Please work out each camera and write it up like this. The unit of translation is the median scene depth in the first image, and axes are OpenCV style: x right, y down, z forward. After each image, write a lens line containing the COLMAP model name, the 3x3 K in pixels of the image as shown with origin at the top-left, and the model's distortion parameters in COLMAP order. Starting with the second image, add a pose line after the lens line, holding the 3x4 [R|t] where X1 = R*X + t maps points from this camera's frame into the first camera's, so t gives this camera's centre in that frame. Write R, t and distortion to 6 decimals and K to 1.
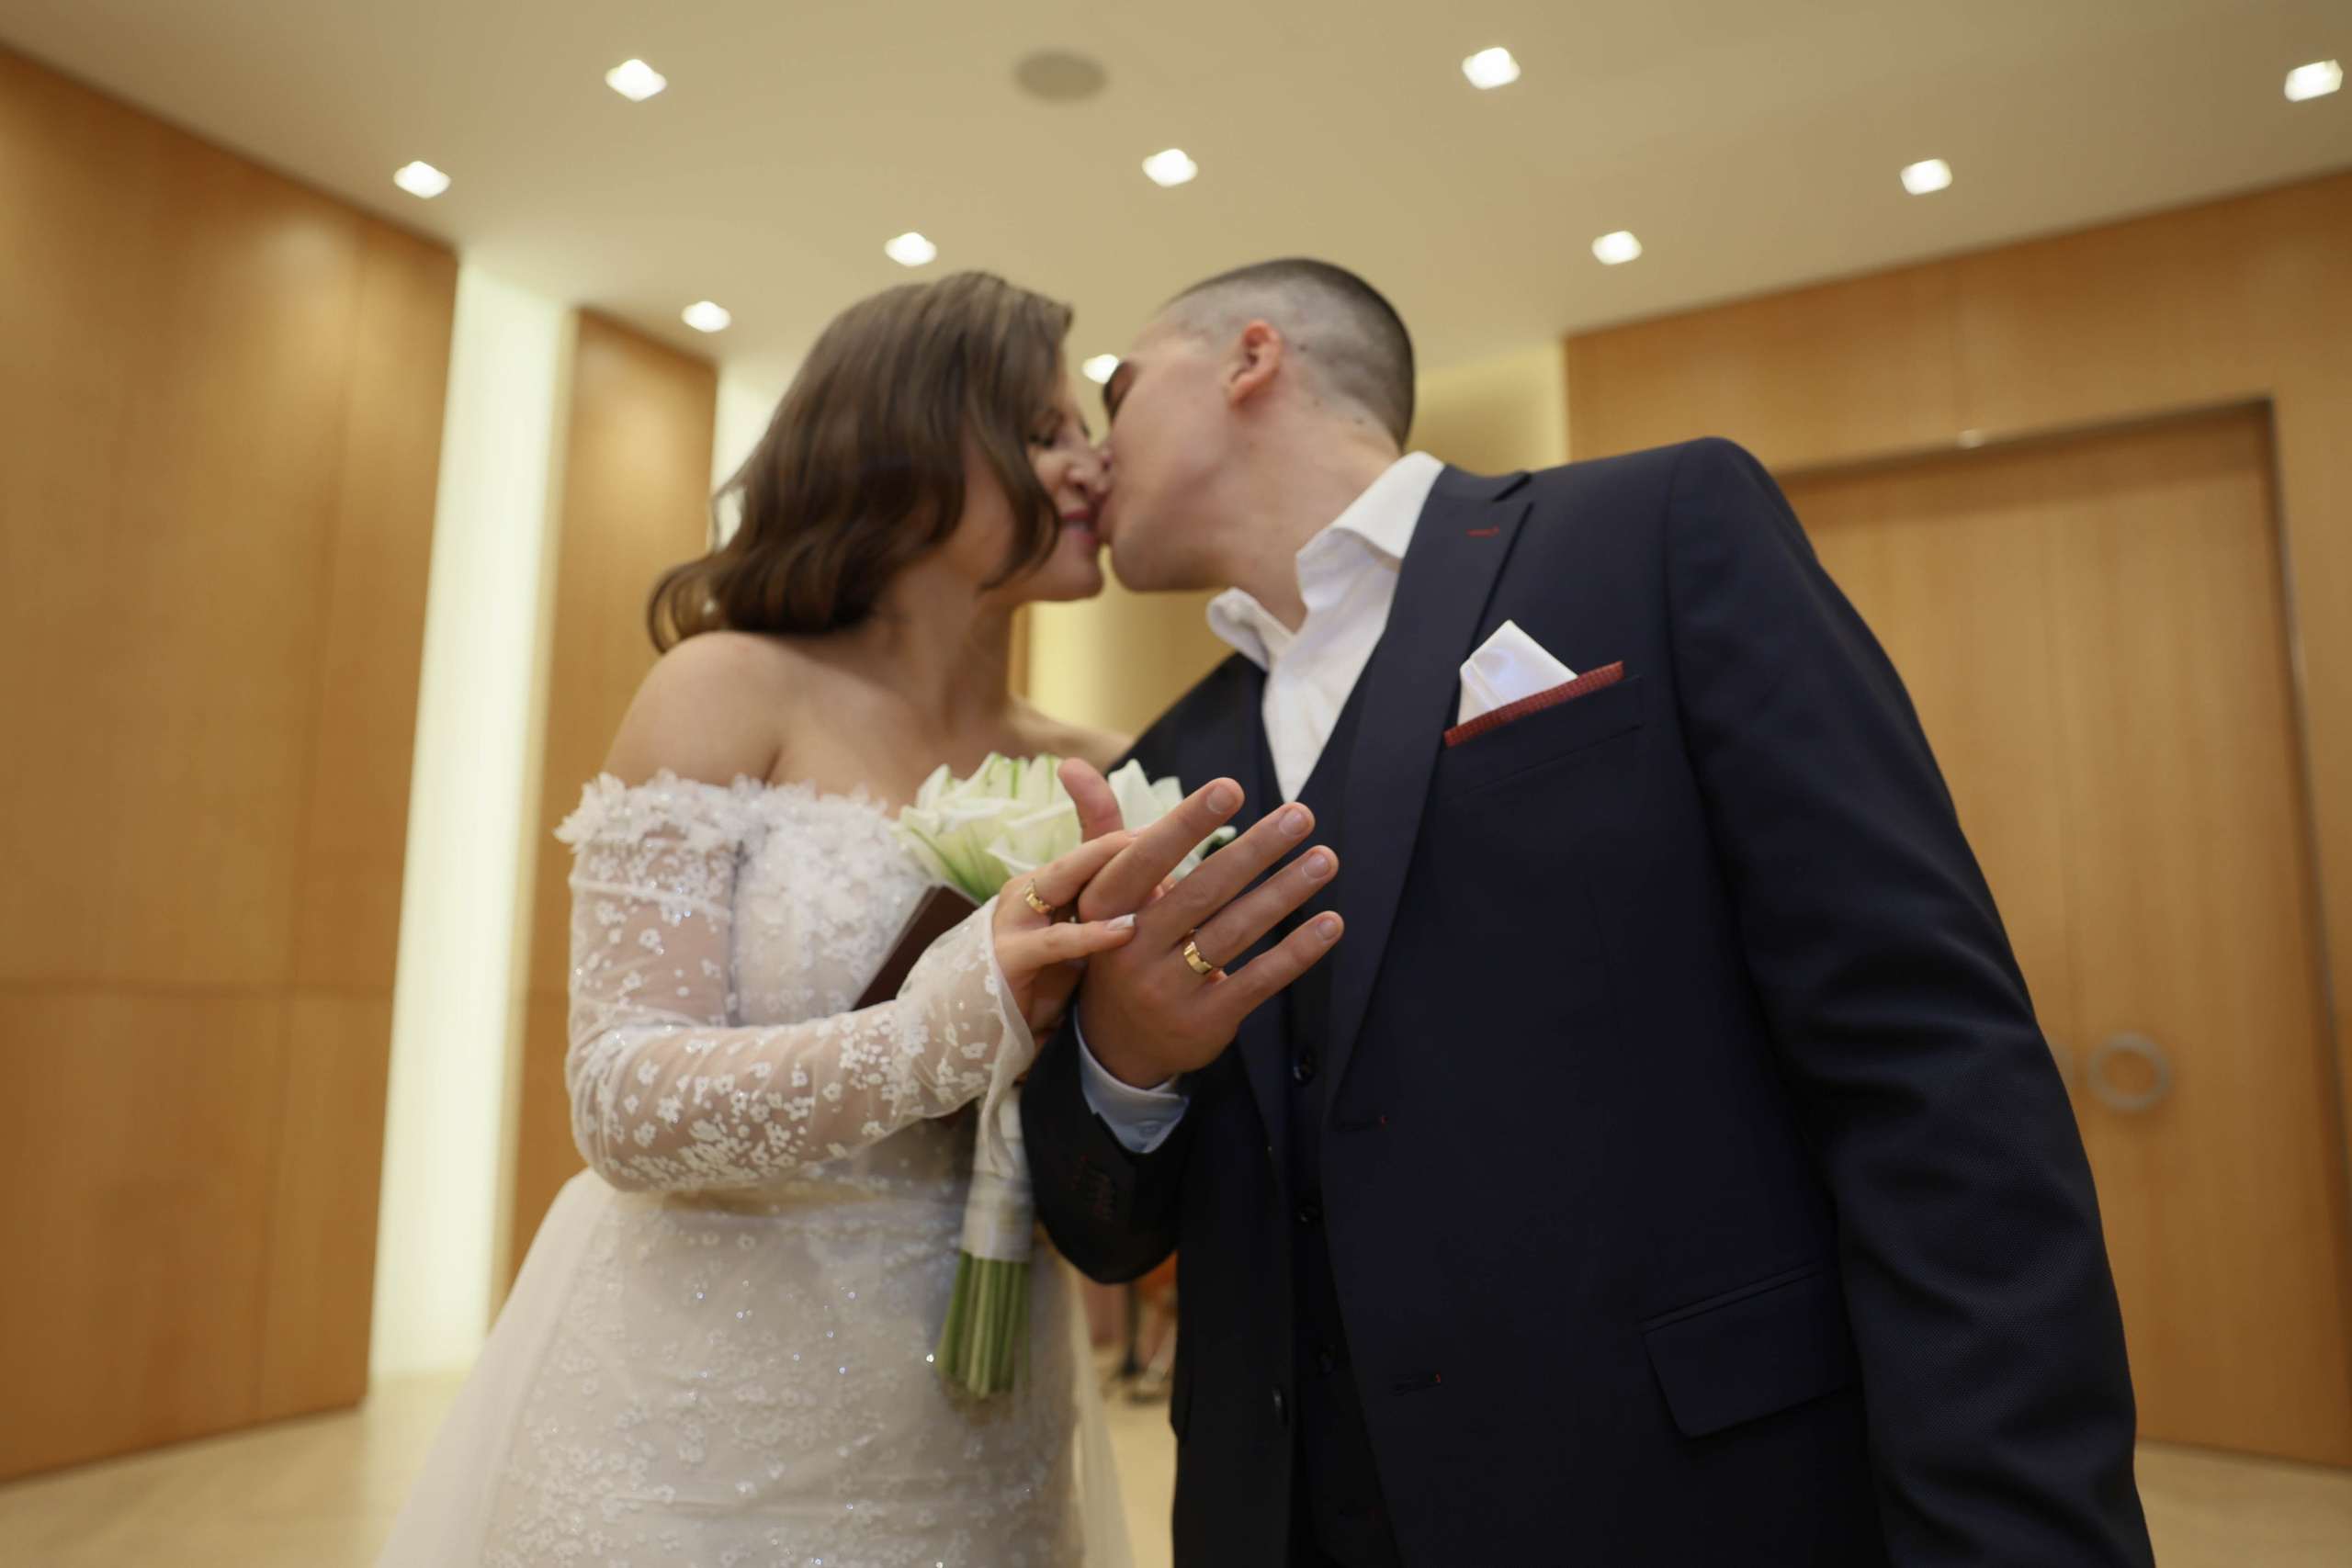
lens RADIAL K [[1615.1, 0, 1176.0], [0, 1615.1, 784.0], [0, 0, 1]] dist [-0.126555, 0.114135]
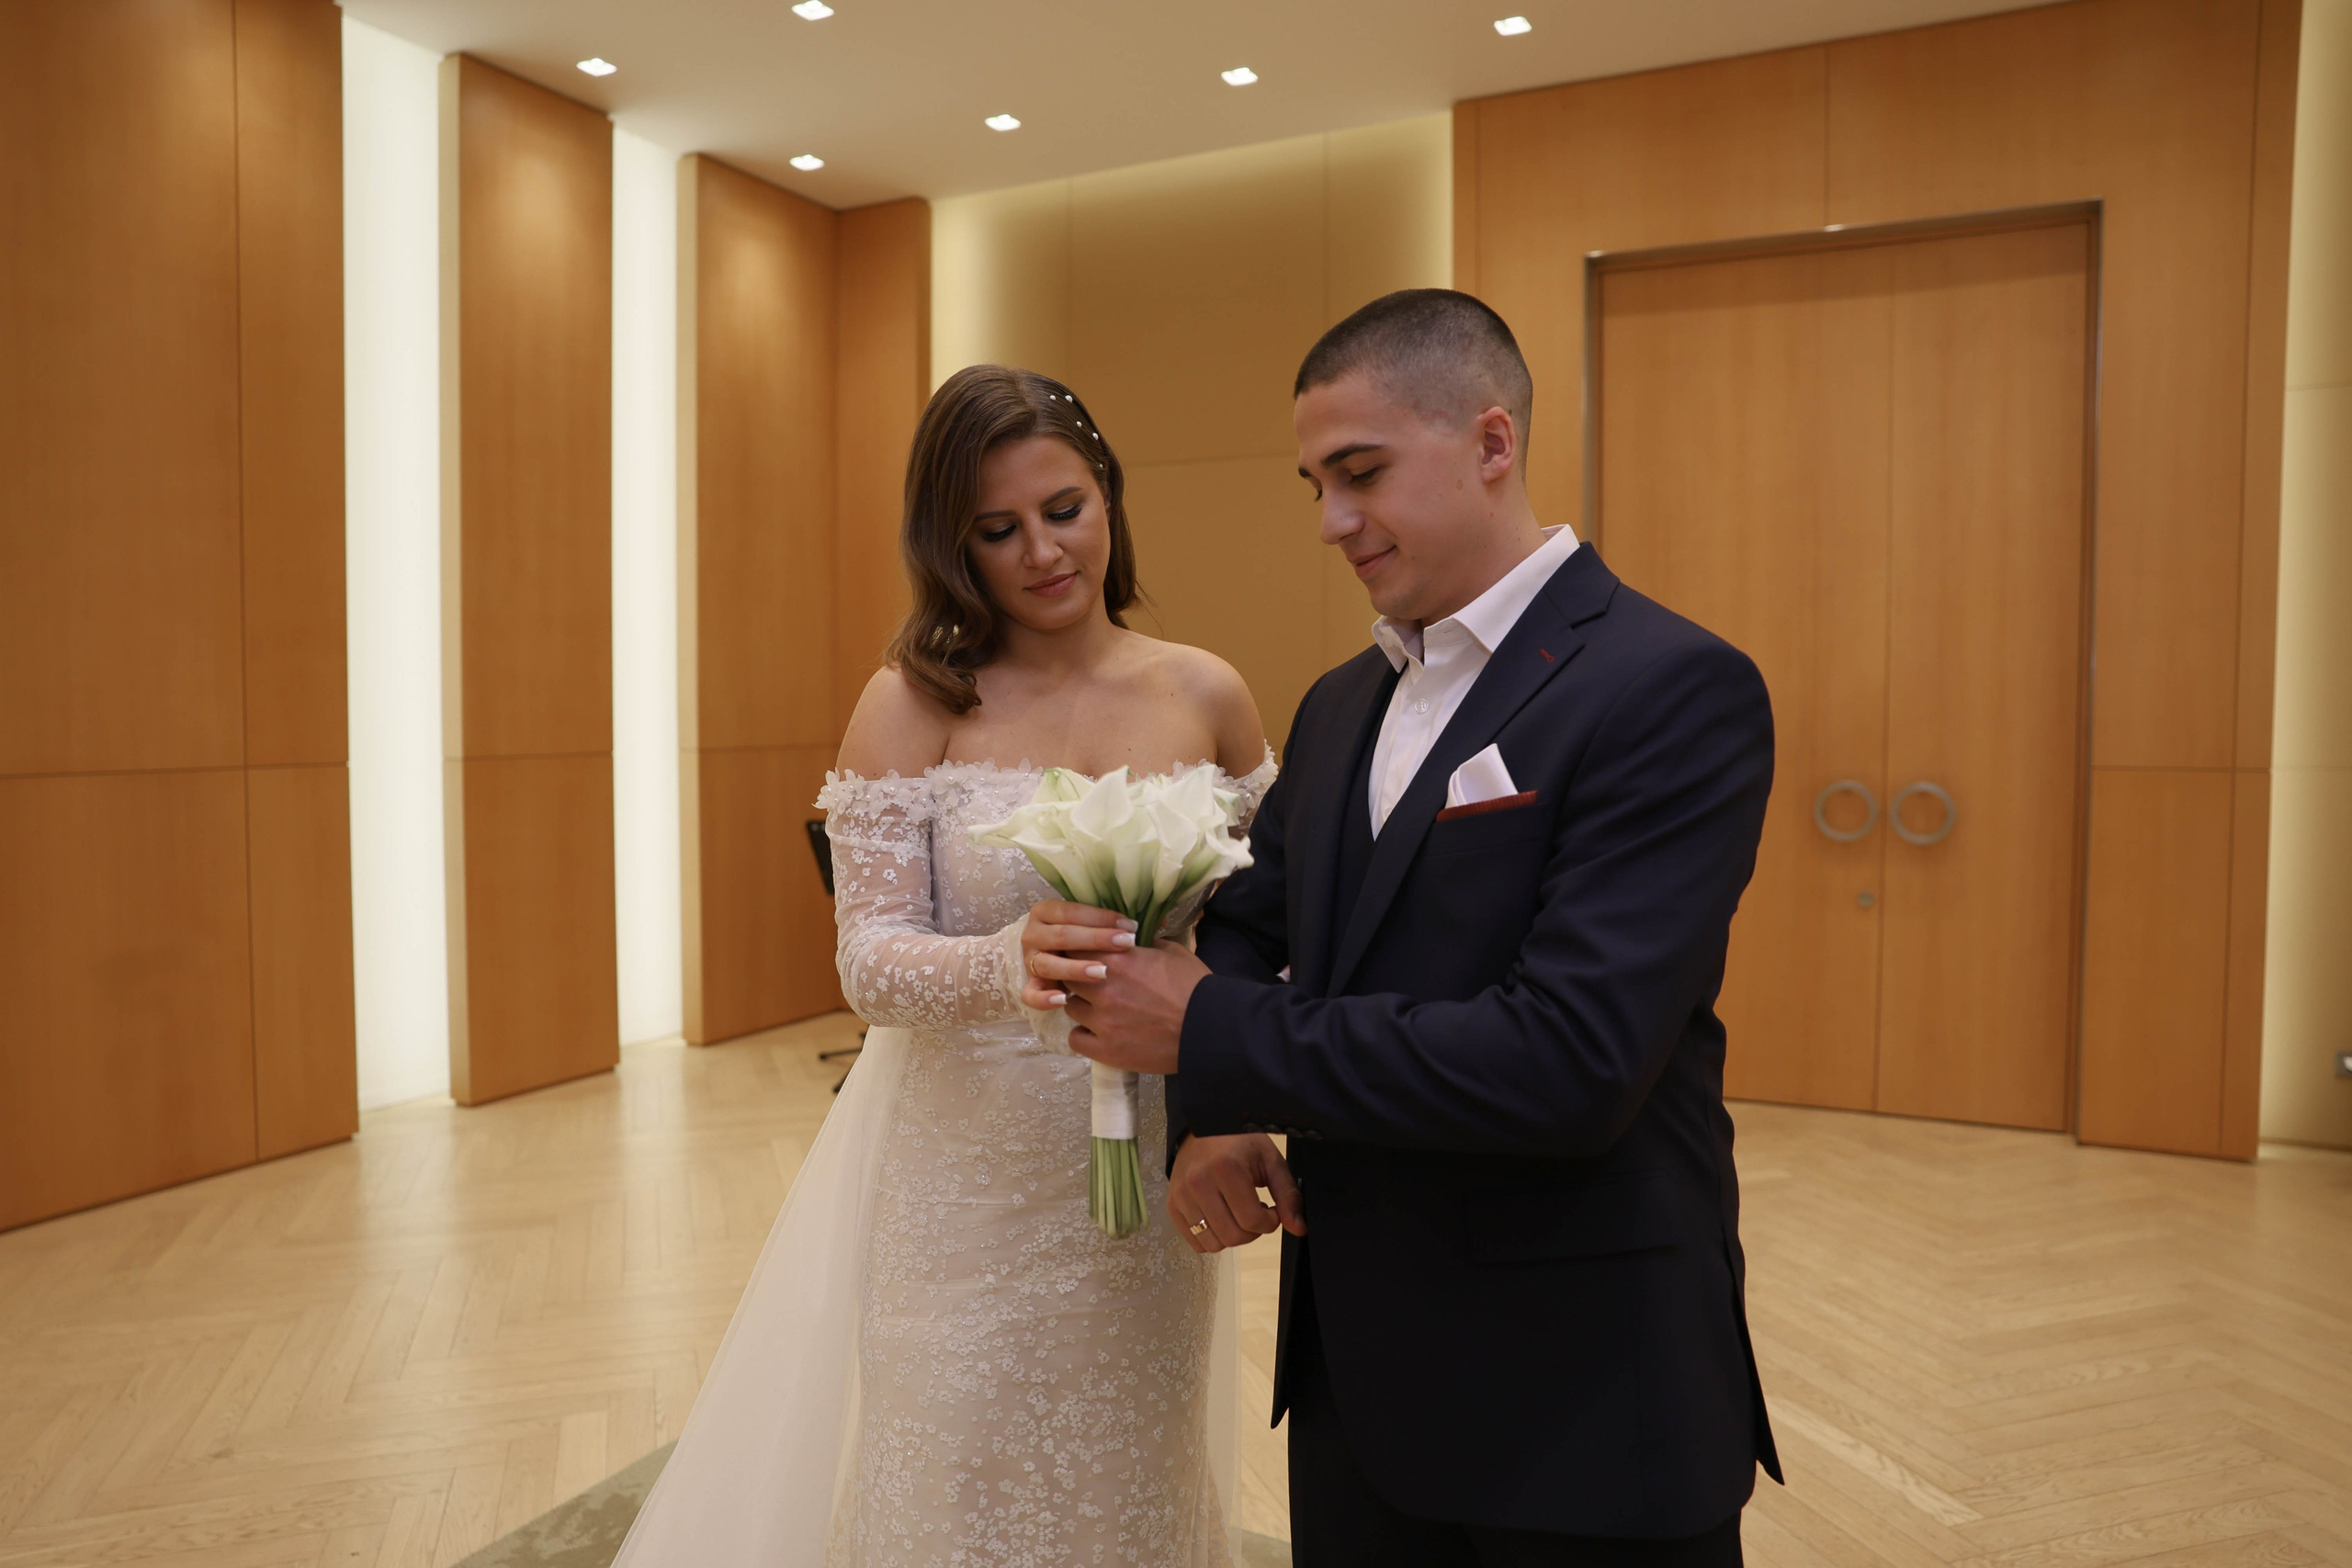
lens RADIAL K [[1620.7, 0, 1176.0], [0, 1620.7, 784.0], [0, 0, 1]] dist [0.000453, -0.000207]
pose [[0.997019, -0.023239, 0.073578, -0.034284], [0.009202, 0.982573, 0.185652, -0.063951], [-0.076610, -0.184421, 0.979857, -0.133662]]
